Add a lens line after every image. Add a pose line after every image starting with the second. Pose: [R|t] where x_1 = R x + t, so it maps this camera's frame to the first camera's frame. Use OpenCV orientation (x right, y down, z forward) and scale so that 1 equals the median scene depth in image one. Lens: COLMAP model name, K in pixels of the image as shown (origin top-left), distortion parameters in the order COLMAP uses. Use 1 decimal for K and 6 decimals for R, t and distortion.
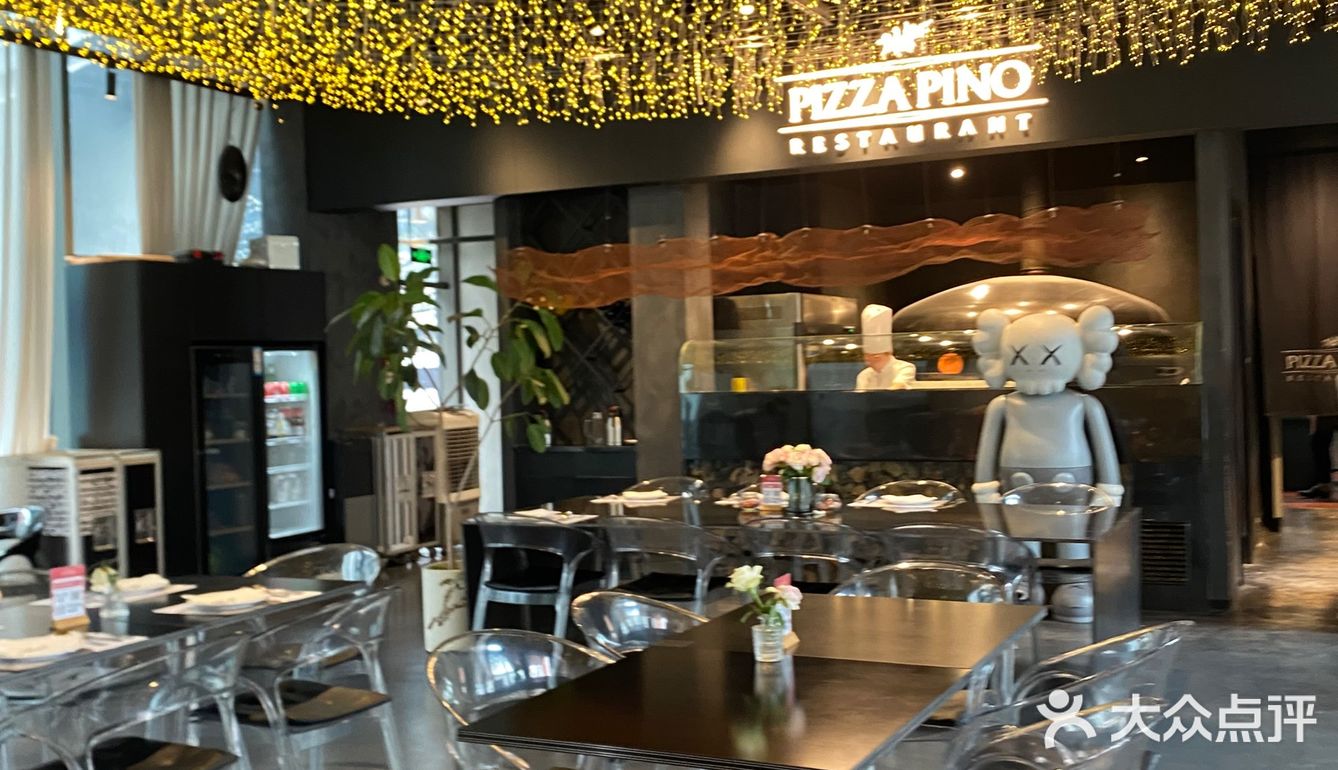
lens RADIAL K [[1370.3, 0, 668.9], [0, 1370.3, 312.6], [0, 0, 1]] dist [0.264015, -0.625416]
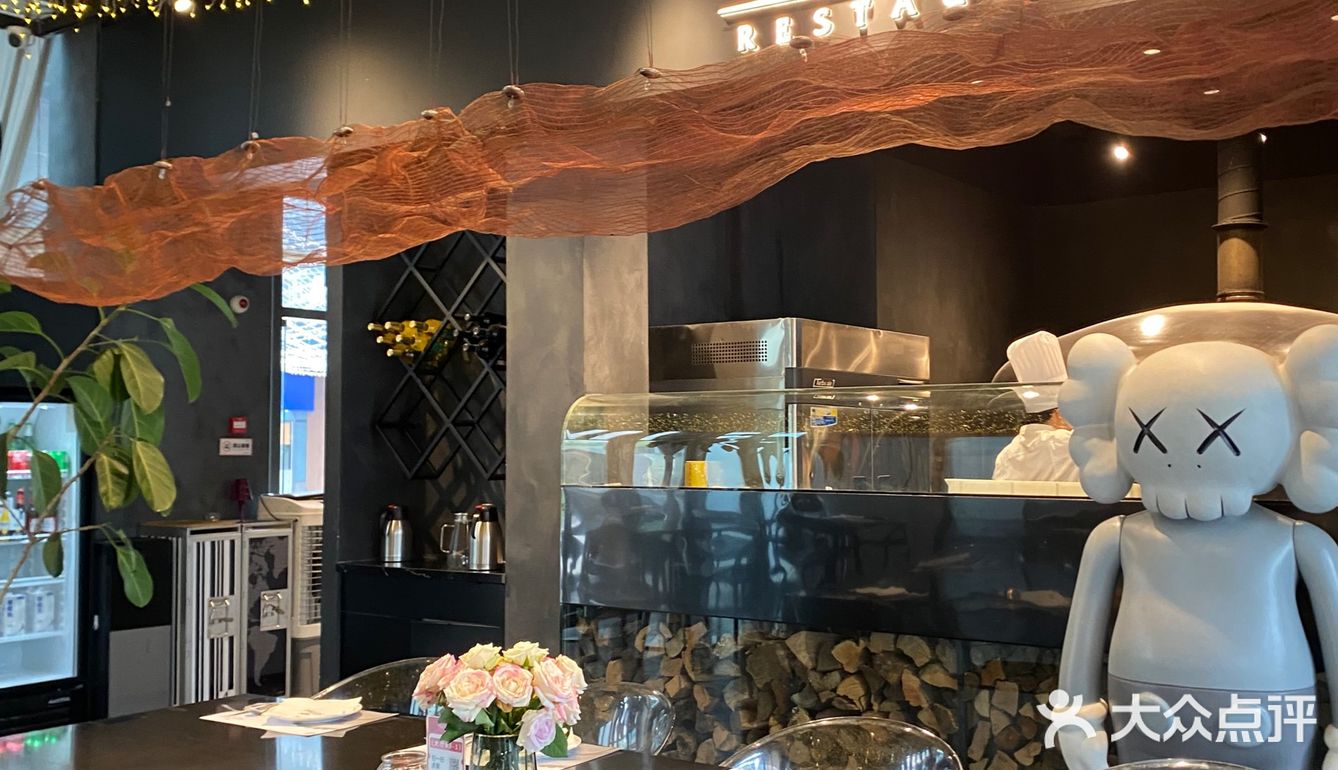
lens RADIAL K [[1370.3, 0, 668.9], [0, 1370.3, 312.6], [0, 0, 1]] dist [0.264015, -0.625416]
pose [[0.986334, 0.008732, -0.164530, 0.142875], [-0.016893, 0.998692, -0.048265, 0.013740], [0.163893, 0.050385, 0.985191, 0.428880]]
